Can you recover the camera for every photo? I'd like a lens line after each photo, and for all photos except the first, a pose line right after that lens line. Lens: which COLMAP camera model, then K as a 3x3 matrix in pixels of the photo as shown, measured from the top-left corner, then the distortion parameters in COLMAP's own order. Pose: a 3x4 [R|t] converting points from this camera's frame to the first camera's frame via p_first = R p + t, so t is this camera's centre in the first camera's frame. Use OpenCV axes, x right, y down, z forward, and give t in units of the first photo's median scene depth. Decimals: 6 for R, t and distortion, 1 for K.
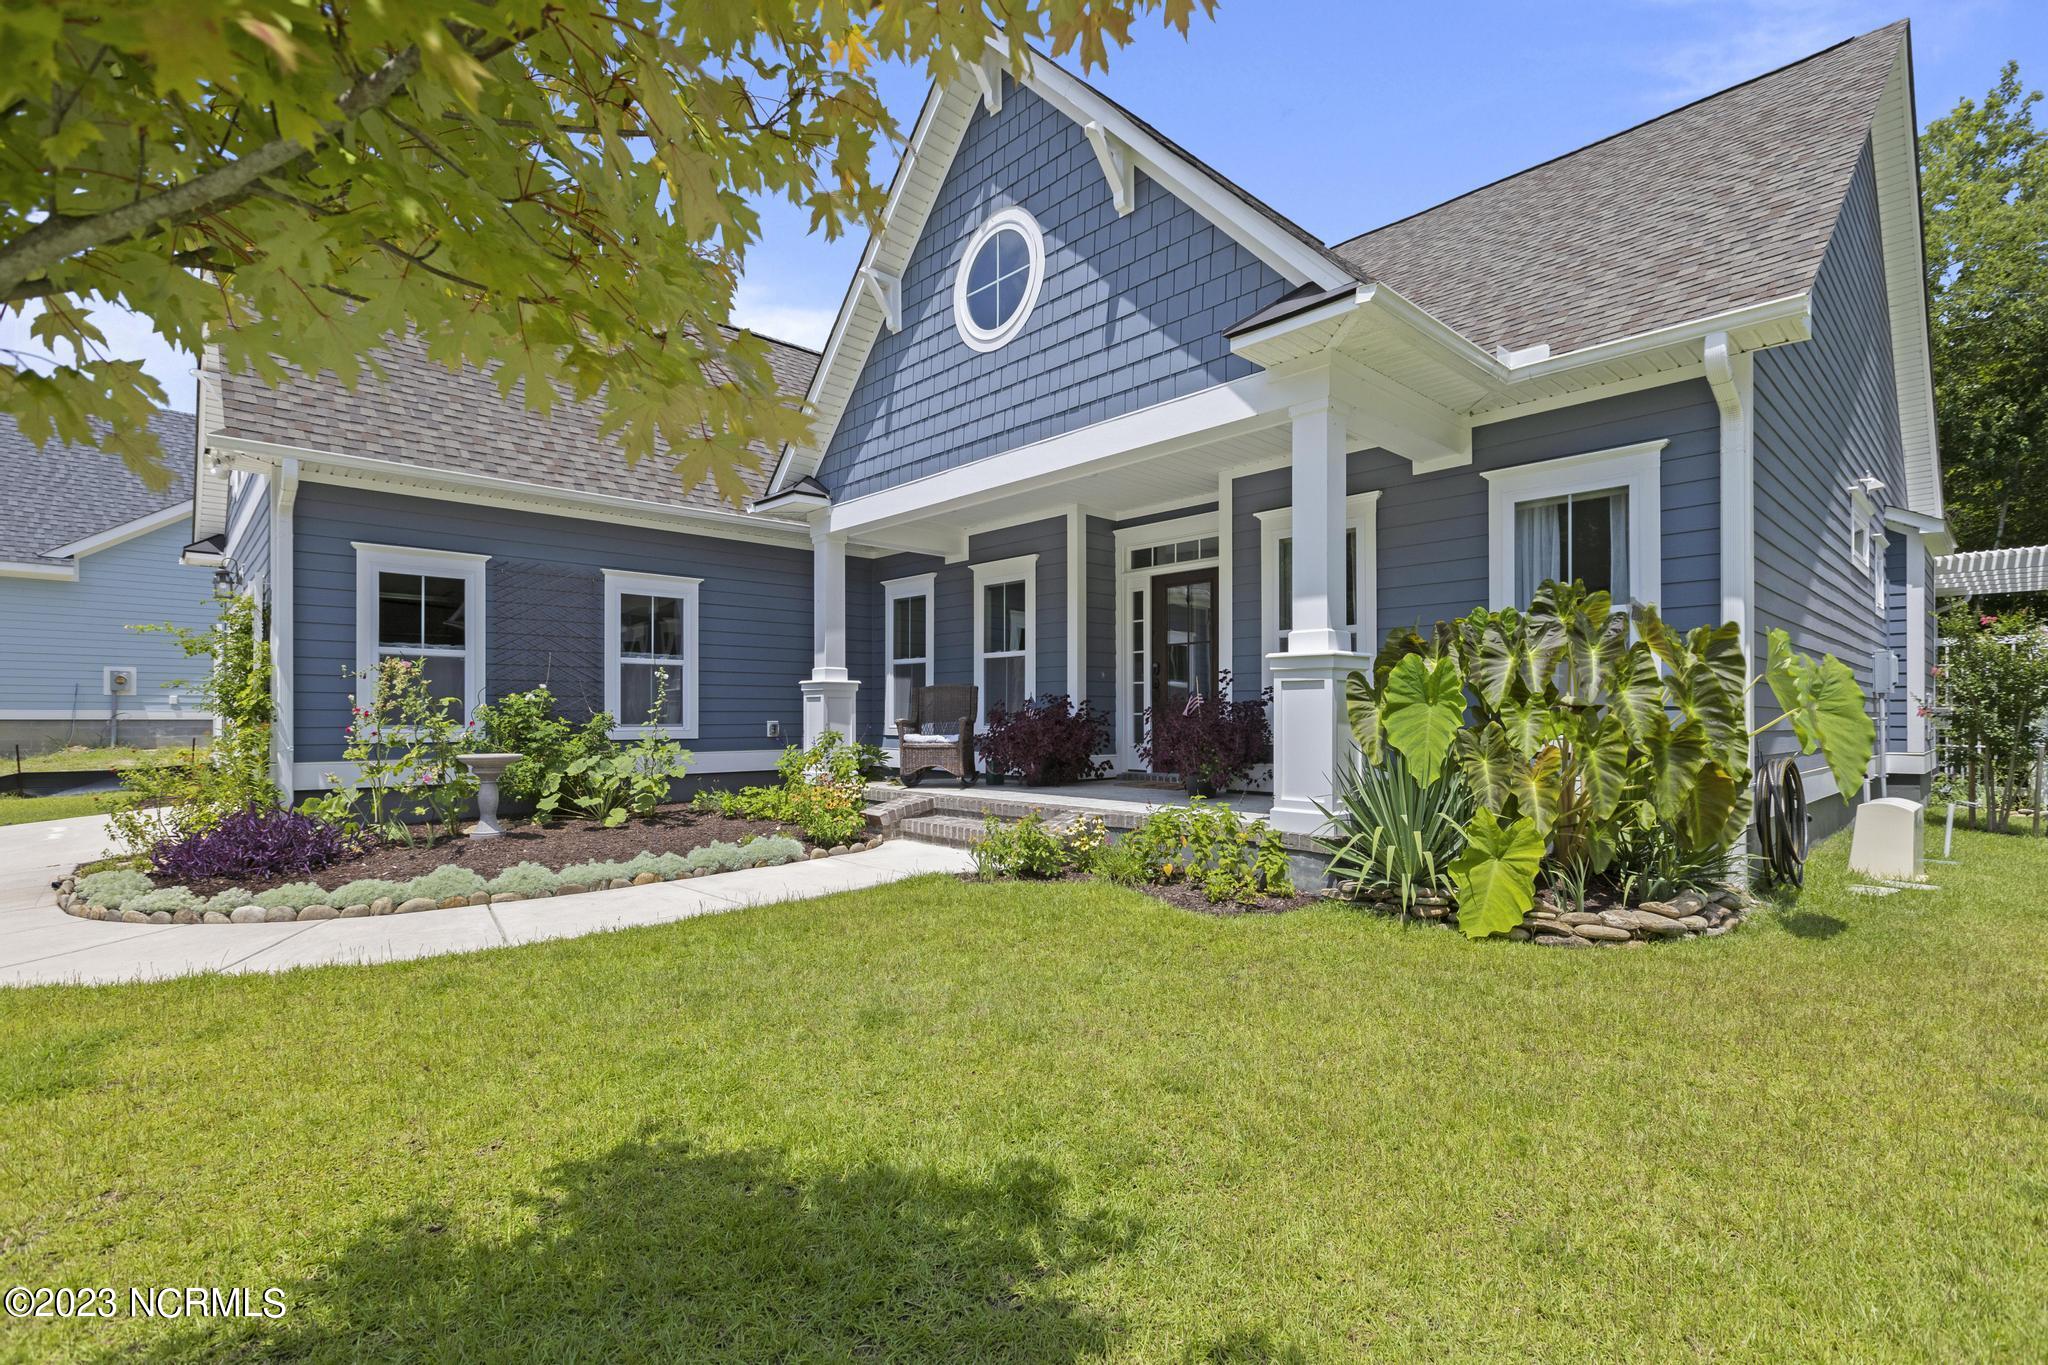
lens RADIAL K [[925.4, 0, 1032.6], [0, 925.4, 702.6], [0, 0, 1]] dist [0.001884, 0.001554]
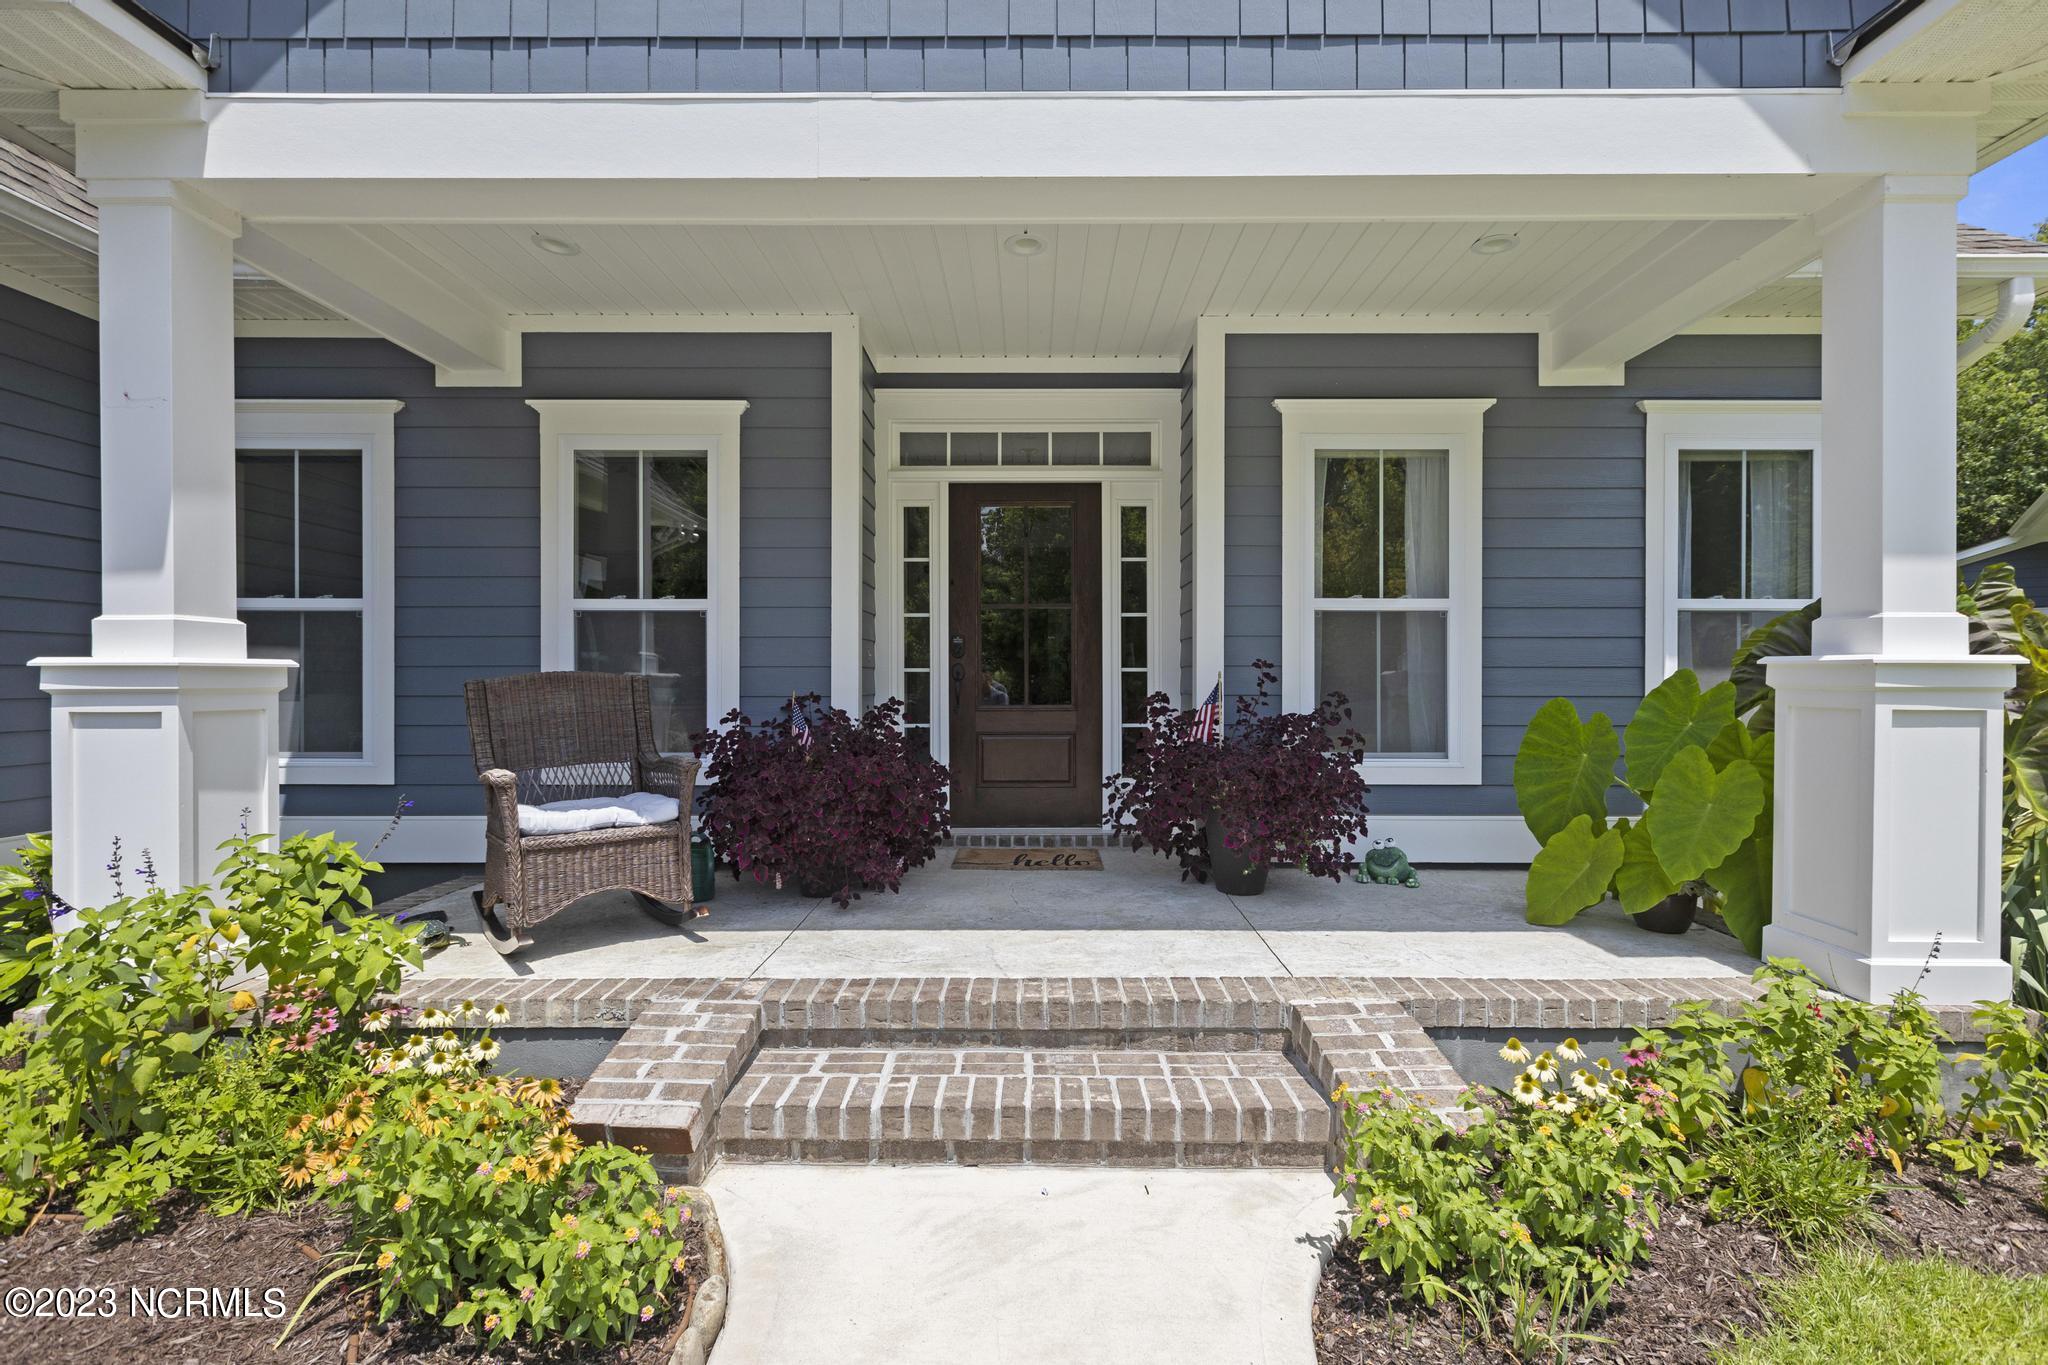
lens RADIAL K [[925.4, 0, 1028.3], [0, 925.4, 685.3], [0, 0, 1]] dist [0.001884, 0.001554]
pose [[0.688418, -0.003480, 0.725306, -0.295115], [-0.010106, 0.999845, 0.014390, -0.026119], [-0.725244, -0.017236, 0.688276, 0.679539]]
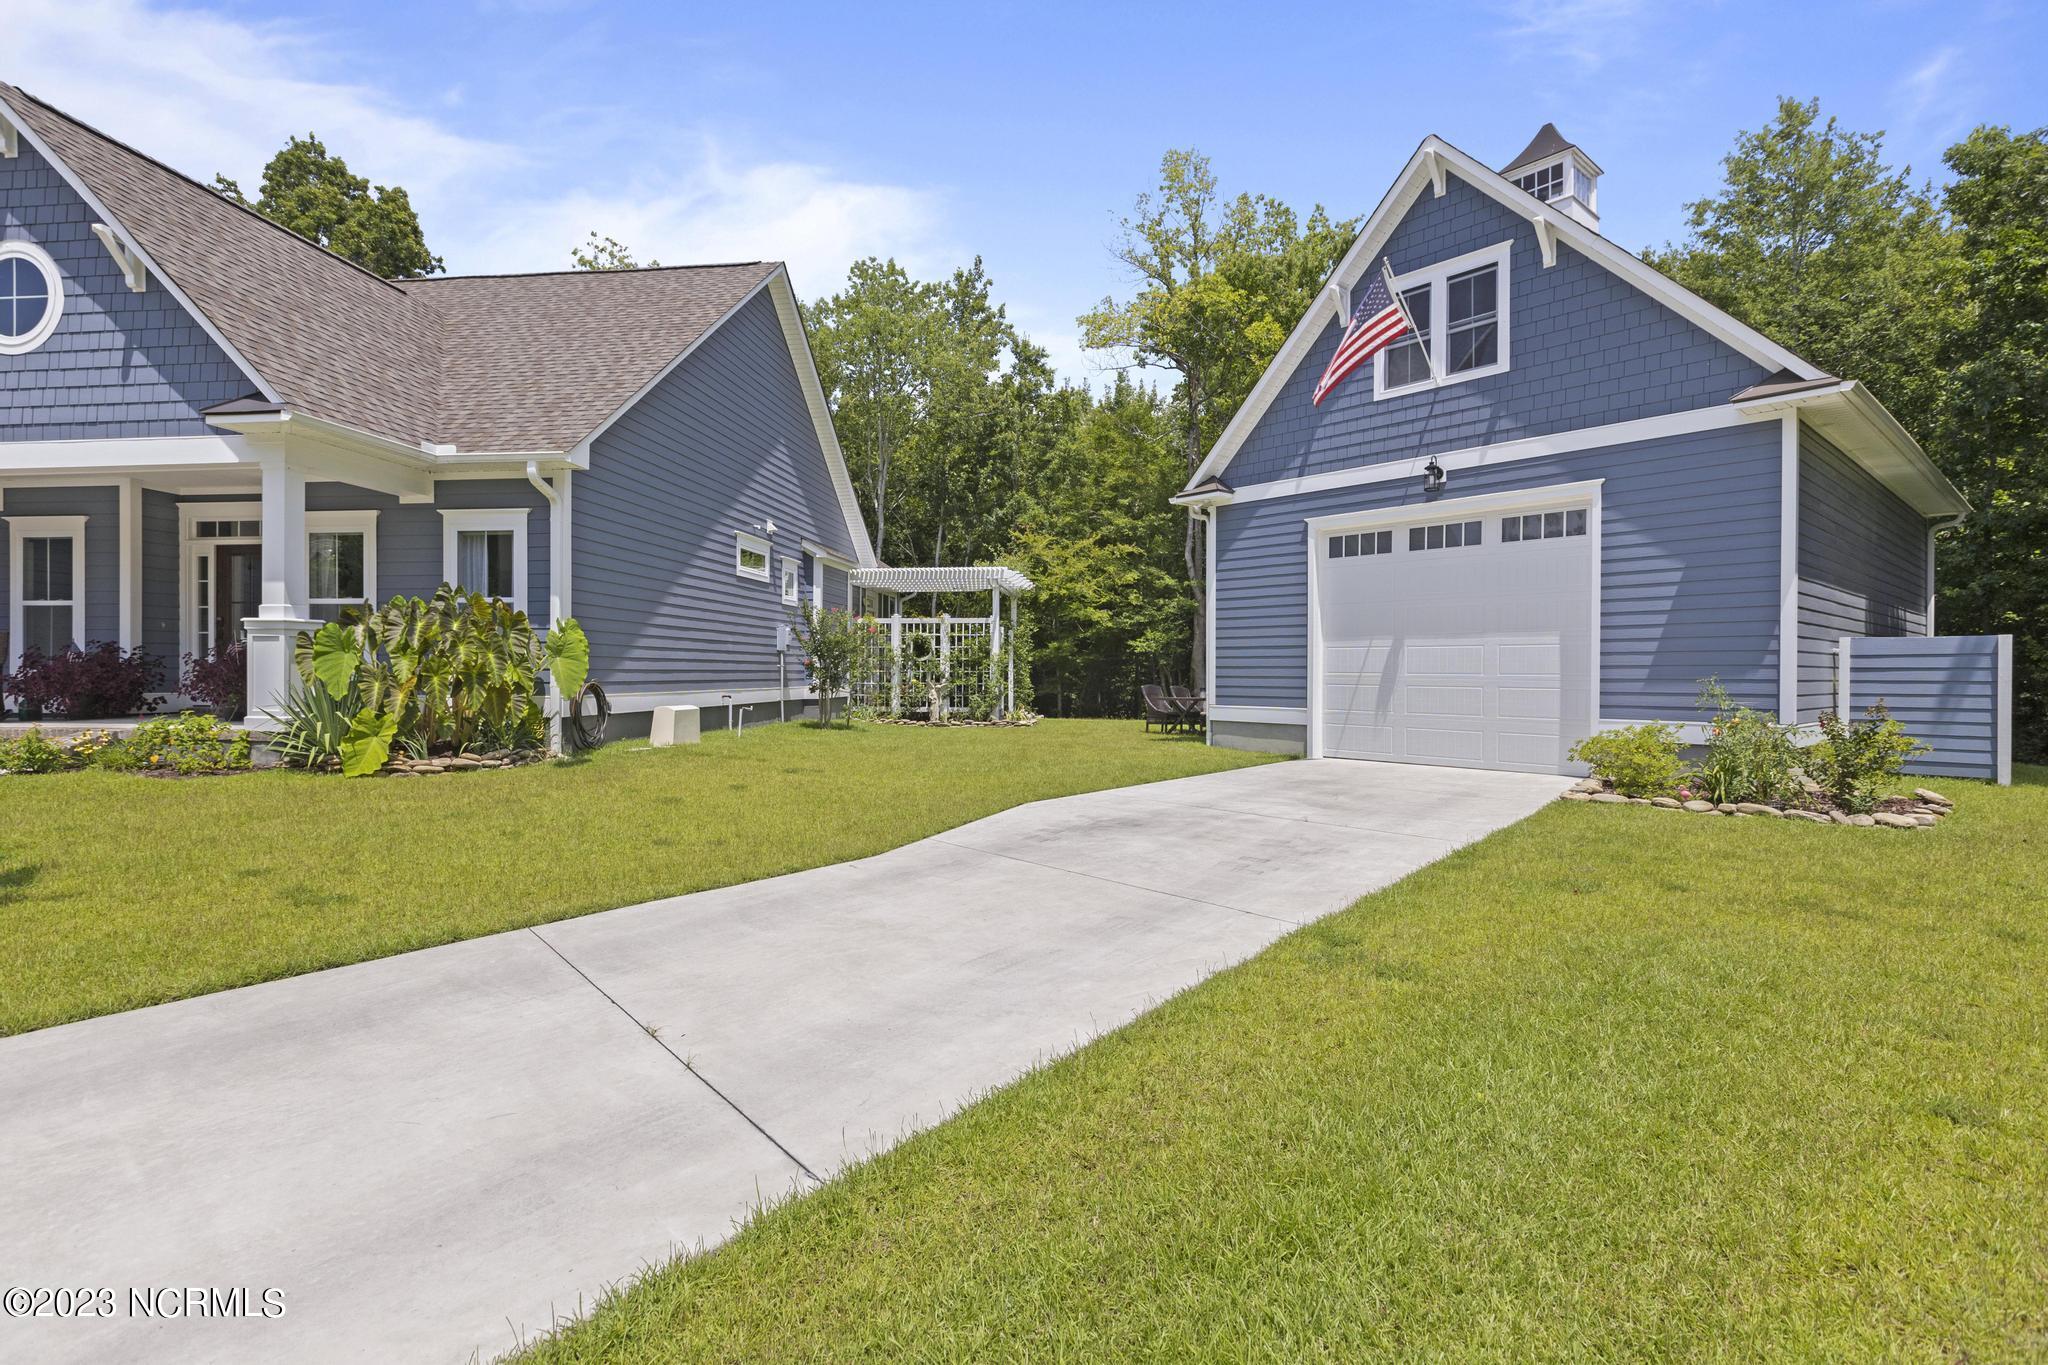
lens RADIAL K [[953.4, 0, 1018.7], [0, 953.4, 673.2], [0, 0, 1]] dist [-0.000252, 0.000090]
pose [[0.765384, 0.001303, 0.643573, 0.153809], [-0.011652, 0.999862, 0.011833, 0.004184], [-0.643469, -0.016556, 0.765293, -0.749447]]
